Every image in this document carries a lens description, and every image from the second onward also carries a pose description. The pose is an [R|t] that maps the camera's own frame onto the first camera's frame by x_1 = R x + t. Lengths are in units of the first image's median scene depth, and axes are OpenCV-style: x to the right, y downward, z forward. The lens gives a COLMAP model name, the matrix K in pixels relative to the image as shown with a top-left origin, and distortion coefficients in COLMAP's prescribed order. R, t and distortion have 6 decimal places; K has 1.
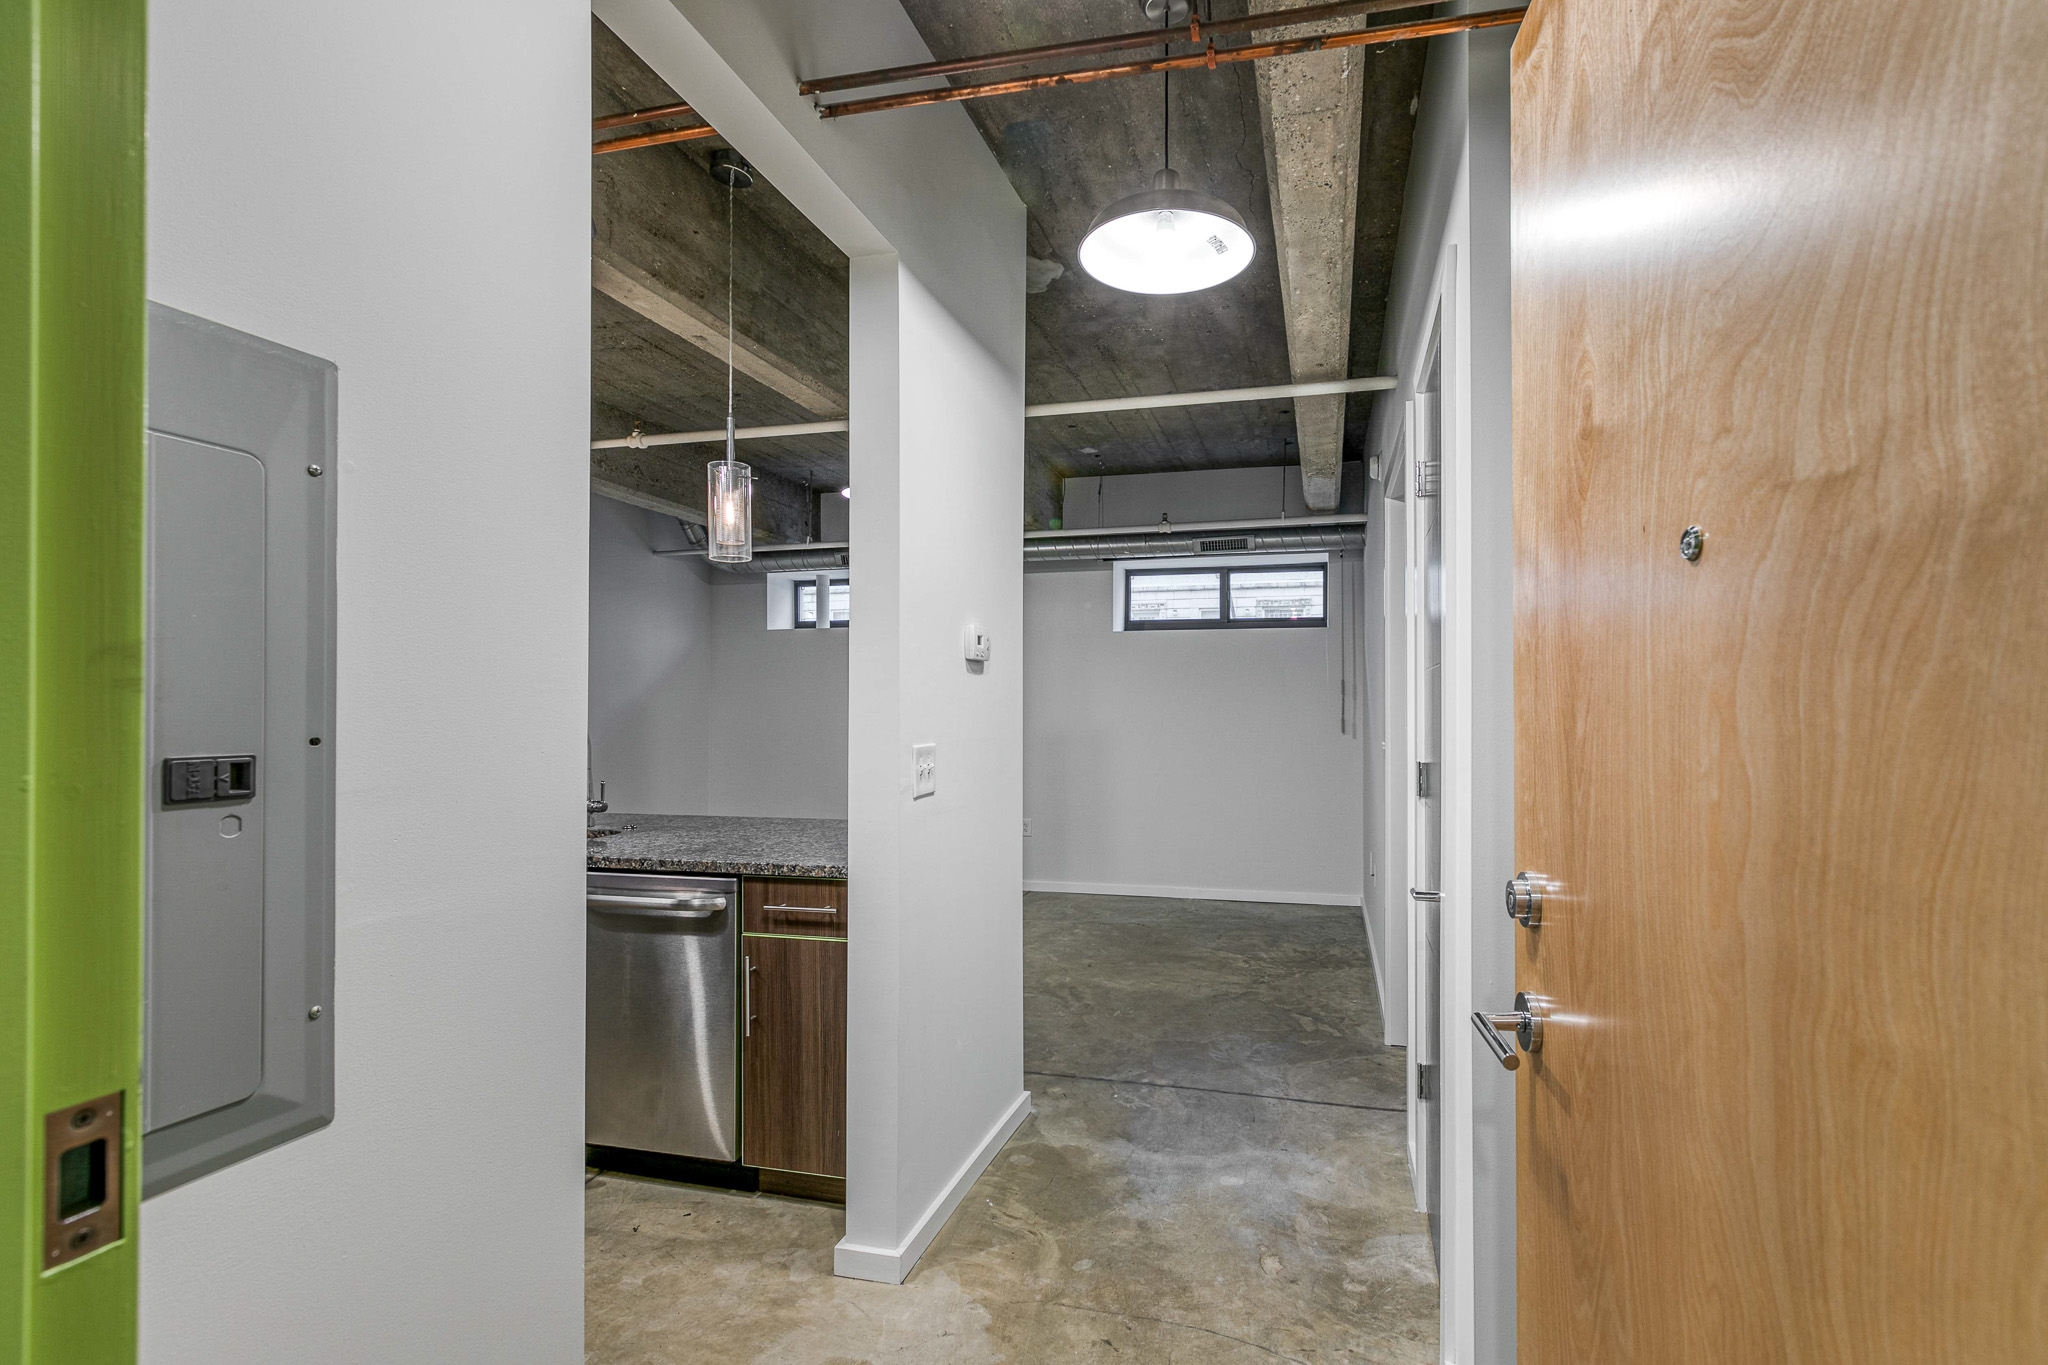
lens RADIAL K [[942.2, 0, 1082.6], [0, 942.2, 705.9], [0, 0, 1]] dist [-0.001975, -0.000089]
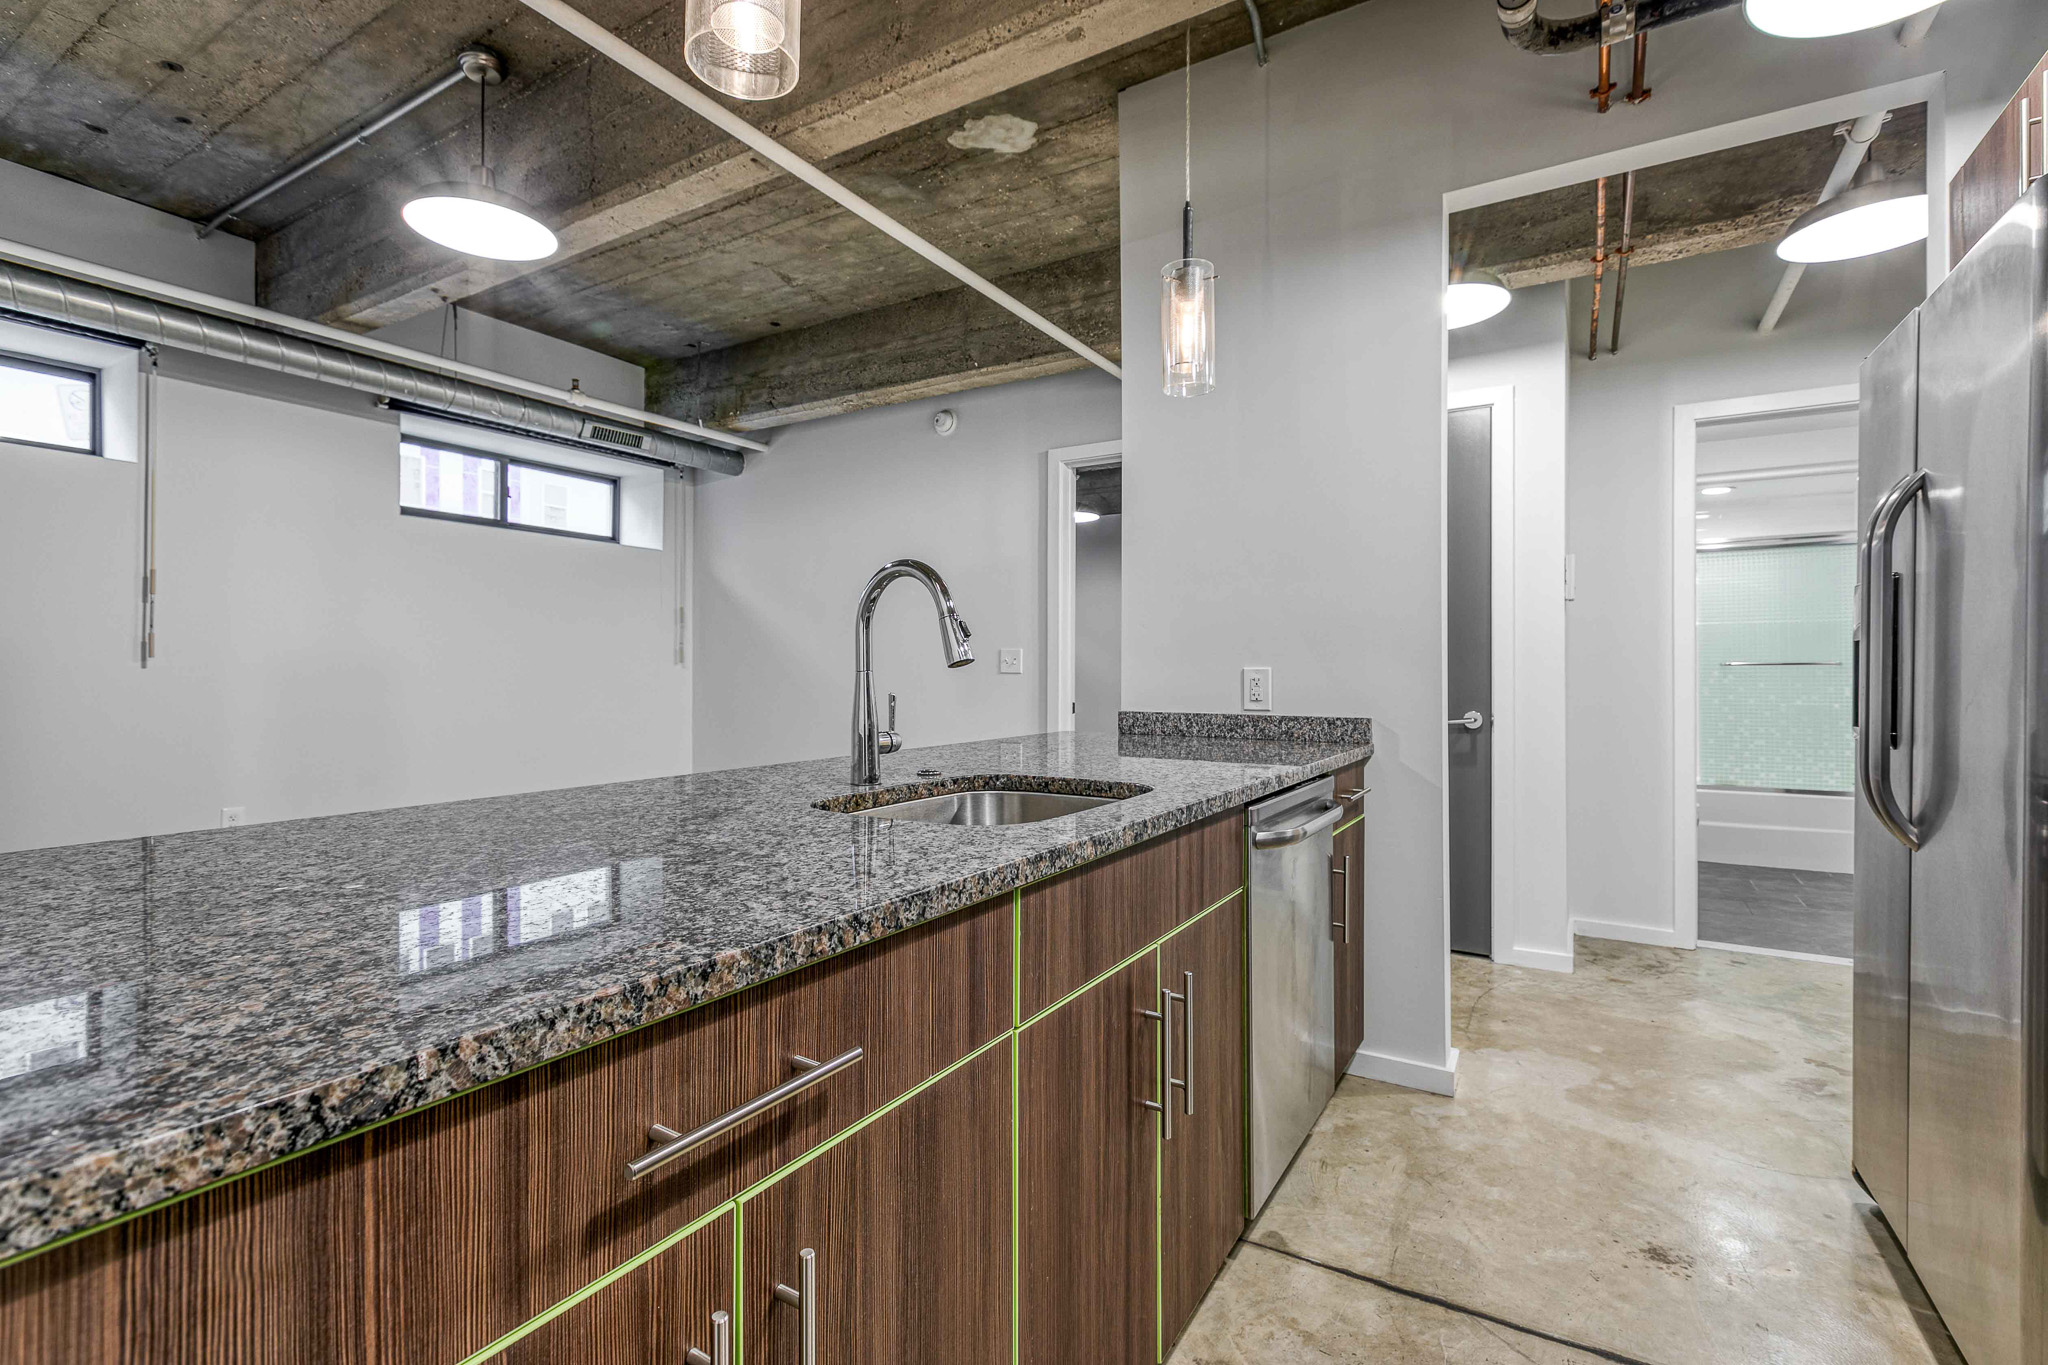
lens RADIAL K [[926.7, 0, 1034.6], [0, 926.7, 654.4], [0, 0, 1]] dist [-0.001913, -0.000740]
pose [[0.285589, 0.019443, 0.958155, -0.809239], [-0.007360, 0.999809, -0.018095, 0.053830], [-0.958324, -0.001885, 0.285677, 0.635509]]
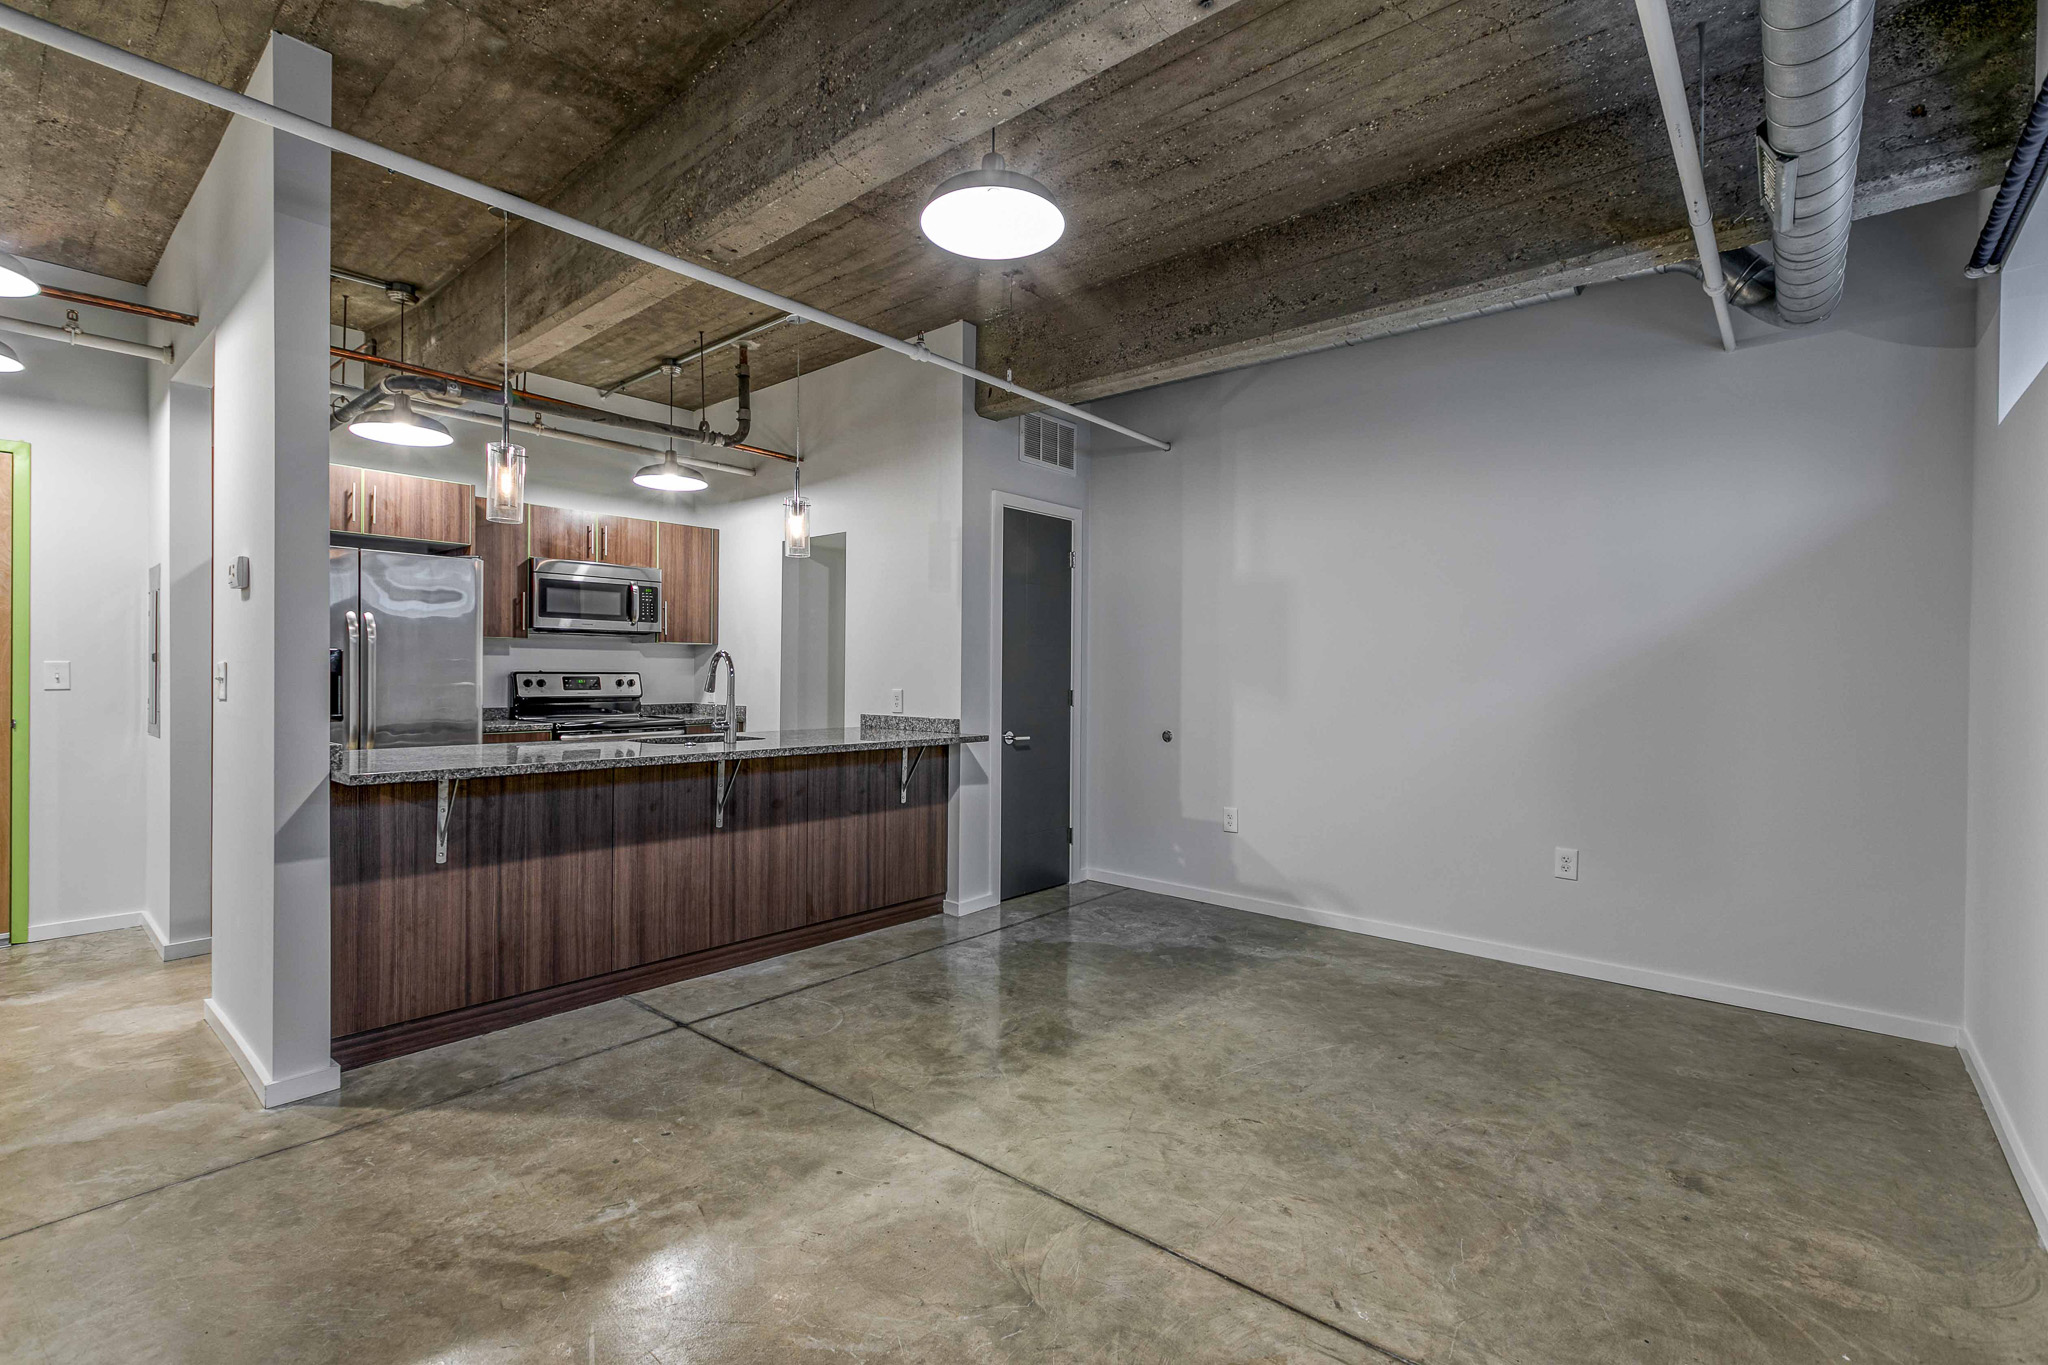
lens RADIAL K [[916.9, 0, 1024.0], [0, 916.9, 682.5], [0, 0, 1]] dist [0.003617, -0.000211]
pose [[-0.444038, 0.006888, -0.895981, 0.294916], [-0.000832, 0.999967, 0.008099, 0.032787], [0.896007, 0.004342, -0.444018, 1.537430]]
